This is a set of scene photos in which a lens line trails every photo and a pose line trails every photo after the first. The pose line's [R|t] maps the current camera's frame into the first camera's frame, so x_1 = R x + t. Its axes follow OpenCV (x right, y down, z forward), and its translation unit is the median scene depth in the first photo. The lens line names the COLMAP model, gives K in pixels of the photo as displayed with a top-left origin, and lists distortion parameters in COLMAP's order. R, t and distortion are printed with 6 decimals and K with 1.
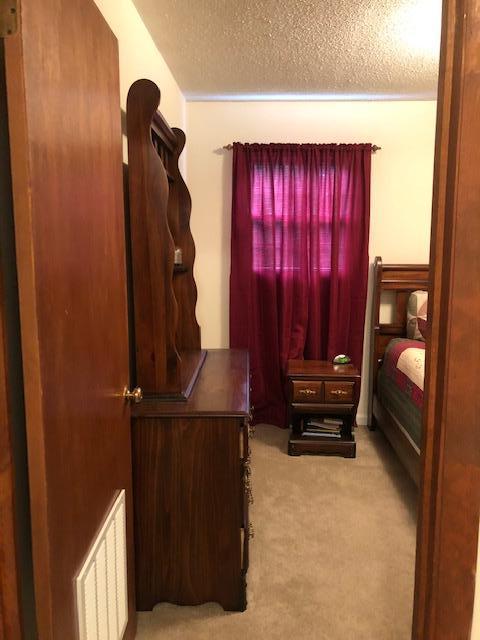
lens RADIAL K [[521.1, 0, 239.0], [0, 521.1, 315.1], [0, 0, 1]] dist [0.006751, -0.010338]
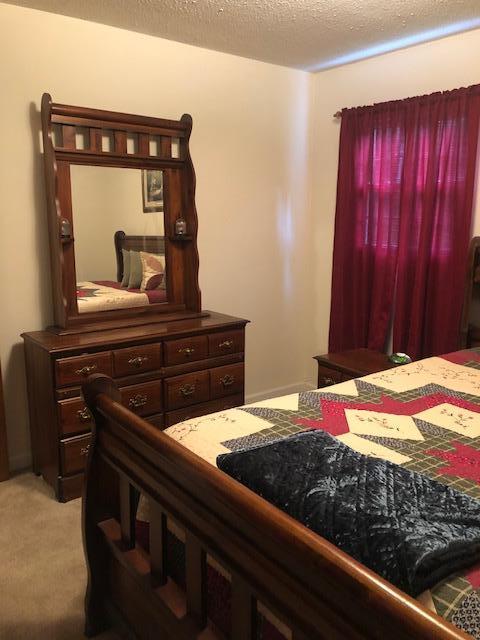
lens RADIAL K [[530.2, 0, 239.3], [0, 530.2, 299.5], [0, 0, 1]] dist [-0.006112, -0.000813]
pose [[0.637501, 0.127873, -0.759764, 0.647241], [-0.095597, 0.991638, 0.086685, -0.050977], [0.764496, 0.017370, 0.644395, 0.238386]]
